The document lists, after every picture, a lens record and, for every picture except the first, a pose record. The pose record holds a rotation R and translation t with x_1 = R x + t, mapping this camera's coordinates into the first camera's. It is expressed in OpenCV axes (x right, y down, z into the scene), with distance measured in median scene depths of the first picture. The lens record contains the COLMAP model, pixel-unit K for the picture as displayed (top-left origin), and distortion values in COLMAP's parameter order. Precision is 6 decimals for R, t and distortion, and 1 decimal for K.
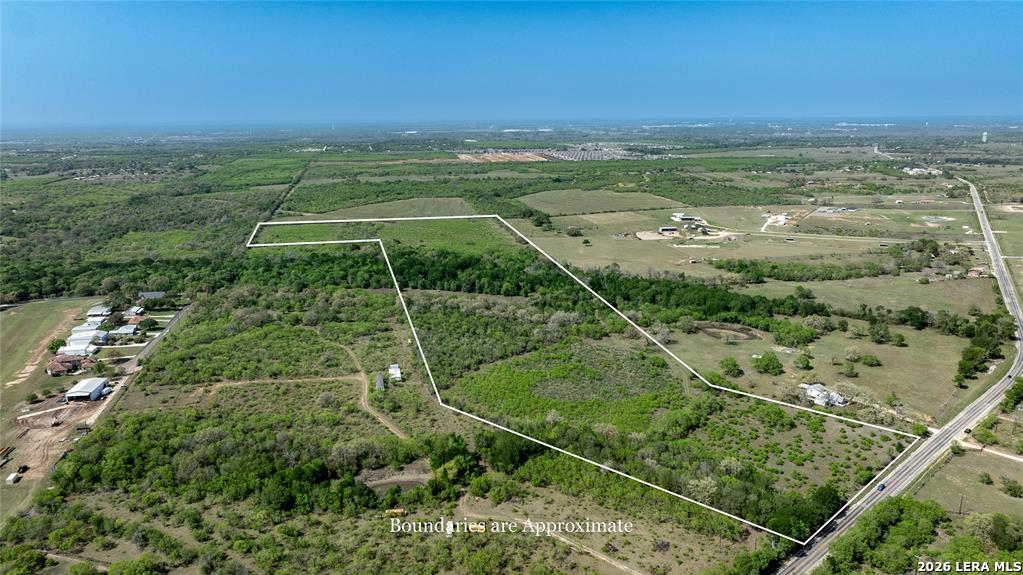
lens RADIAL K [[717.8, 0, 511.5], [0, 717.8, 287.5], [0, 0, 1]] dist [-0.020988, -0.005885]
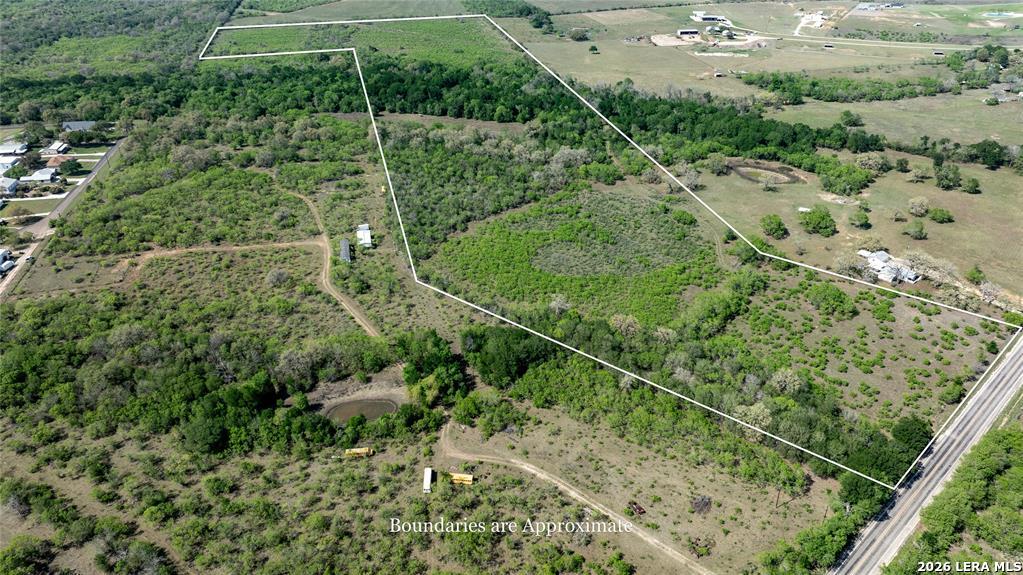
lens RADIAL K [[719.9, 0, 511.5], [0, 719.9, 287.5], [0, 0, 1]] dist [-0.055068, 0.066304]
pose [[0.999976, -0.005185, 0.004662, 0.001101], [0.003715, 0.961972, 0.273123, -0.039495], [-0.005901, -0.273099, 0.961968, 0.165474]]
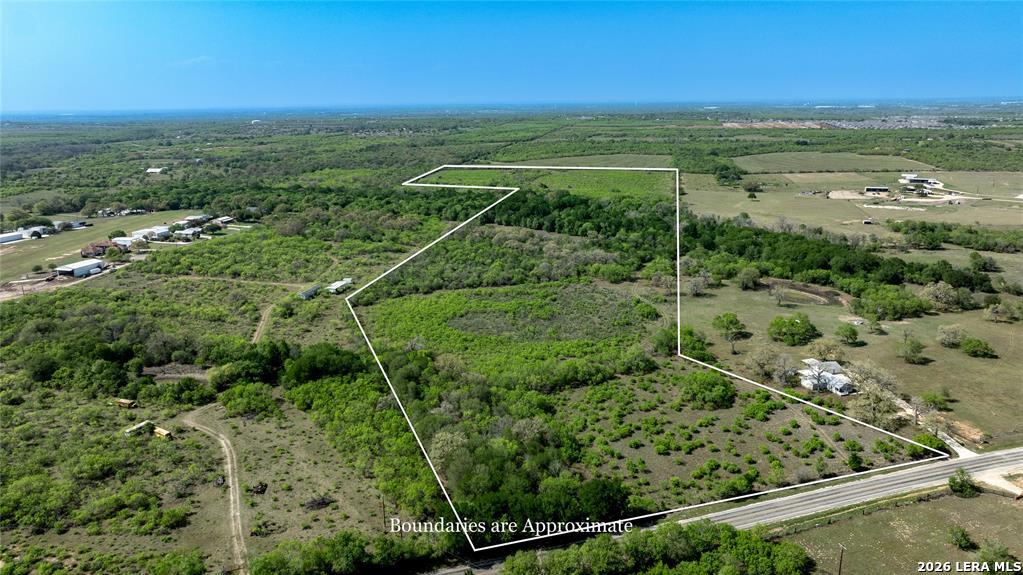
lens RADIAL K [[719.9, 0, 511.5], [0, 719.9, 287.5], [0, 0, 1]] dist [-0.055068, 0.066304]
pose [[0.909684, 0.101420, -0.402727, 0.333950], [-0.091338, 0.994838, 0.044217, 0.052093], [0.405133, -0.003439, 0.914251, 0.222453]]
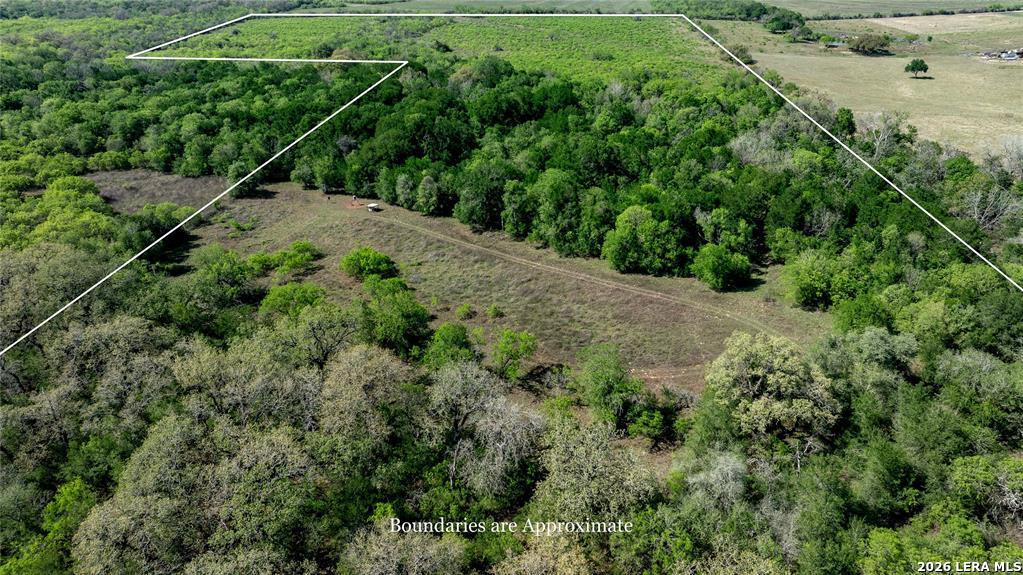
lens RADIAL K [[719.9, 0, 511.5], [0, 719.9, 287.5], [0, 0, 1]] dist [-0.055068, 0.066304]
pose [[0.959506, 0.121062, -0.254348, 0.018875], [-0.064504, 0.973374, 0.219961, -0.034714], [0.274205, -0.194648, 0.941767, 0.987793]]
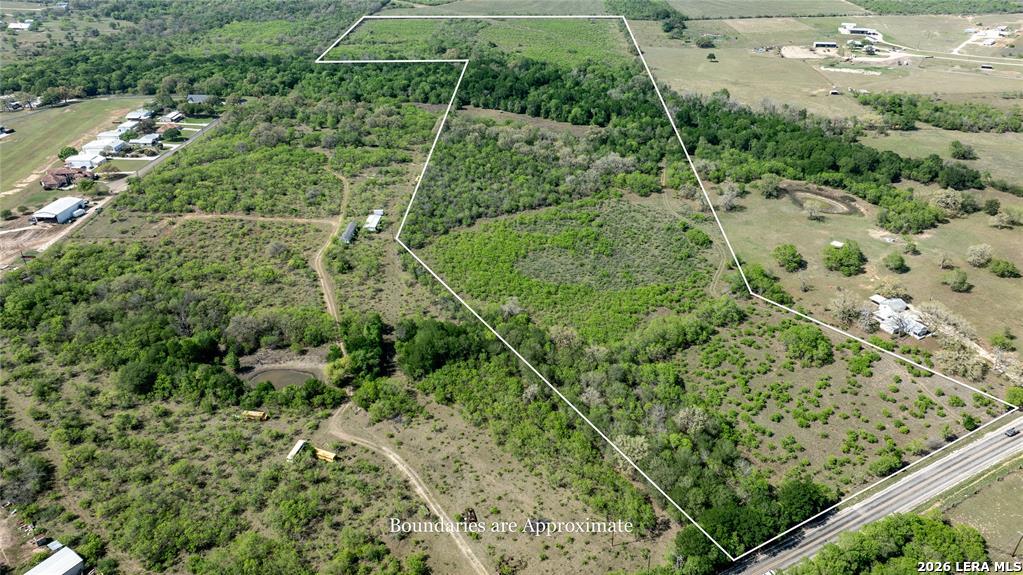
lens RADIAL K [[719.9, 0, 511.5], [0, 719.9, 287.5], [0, 0, 1]] dist [-0.055068, 0.066304]
pose [[0.967292, 0.122444, -0.222156, 0.165898], [-0.056865, 0.958165, 0.280509, -0.045658], [0.247208, -0.258701, 0.933789, 0.183121]]
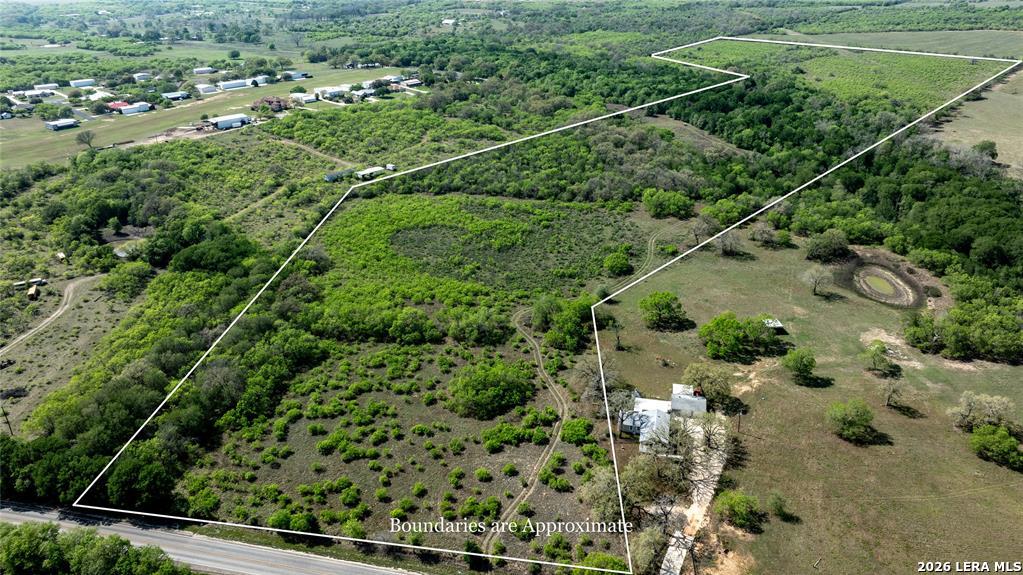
lens RADIAL K [[719.9, 0, 511.5], [0, 719.9, 287.5], [0, 0, 1]] dist [-0.055068, 0.066304]
pose [[0.571698, 0.353531, -0.740390, 0.538970], [-0.184173, 0.934672, 0.304088, -0.039518], [0.799526, -0.037486, 0.599461, 0.502830]]
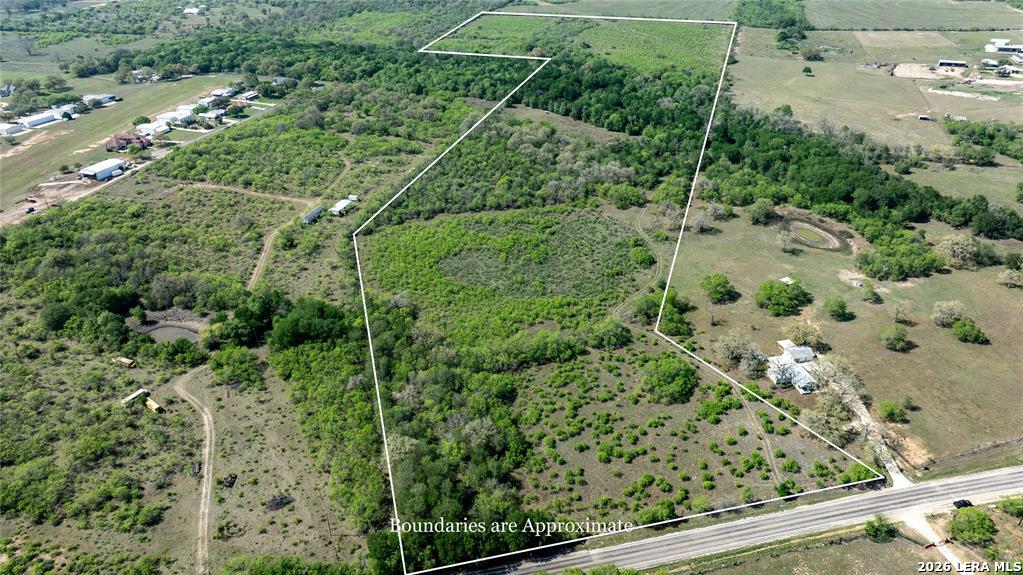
lens RADIAL K [[719.9, 0, 511.5], [0, 719.9, 287.5], [0, 0, 1]] dist [-0.055068, 0.066304]
pose [[0.867097, 0.241032, -0.435943, 0.372516], [-0.110823, 0.946551, 0.302917, -0.067777], [0.485655, -0.214346, 0.847464, 0.261346]]
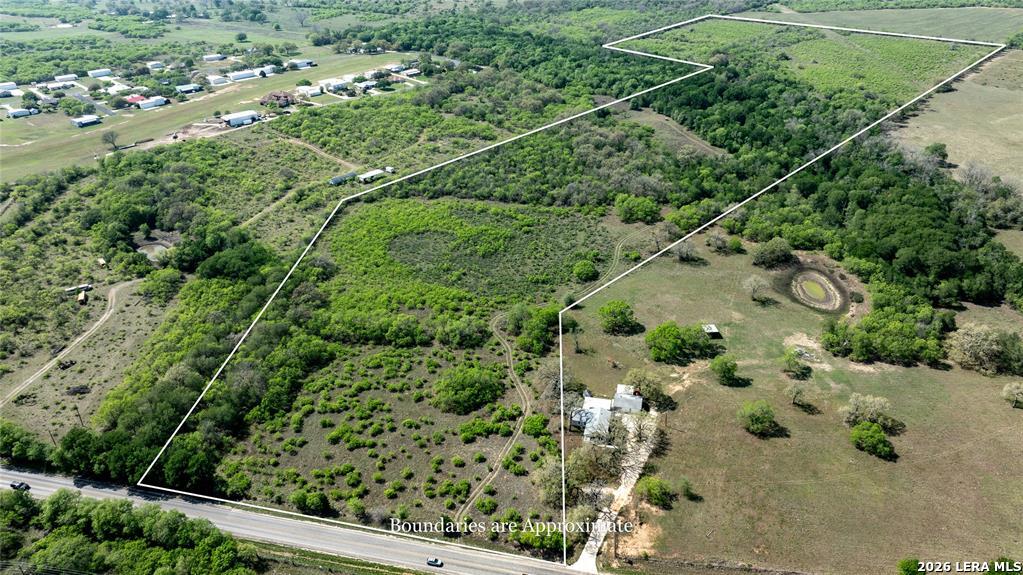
lens RADIAL K [[719.9, 0, 511.5], [0, 719.9, 287.5], [0, 0, 1]] dist [-0.055068, 0.066304]
pose [[0.564242, 0.395623, -0.724647, 0.596994], [-0.180378, 0.915580, 0.359413, -0.103864], [0.805665, -0.072085, 0.587970, 0.474369]]
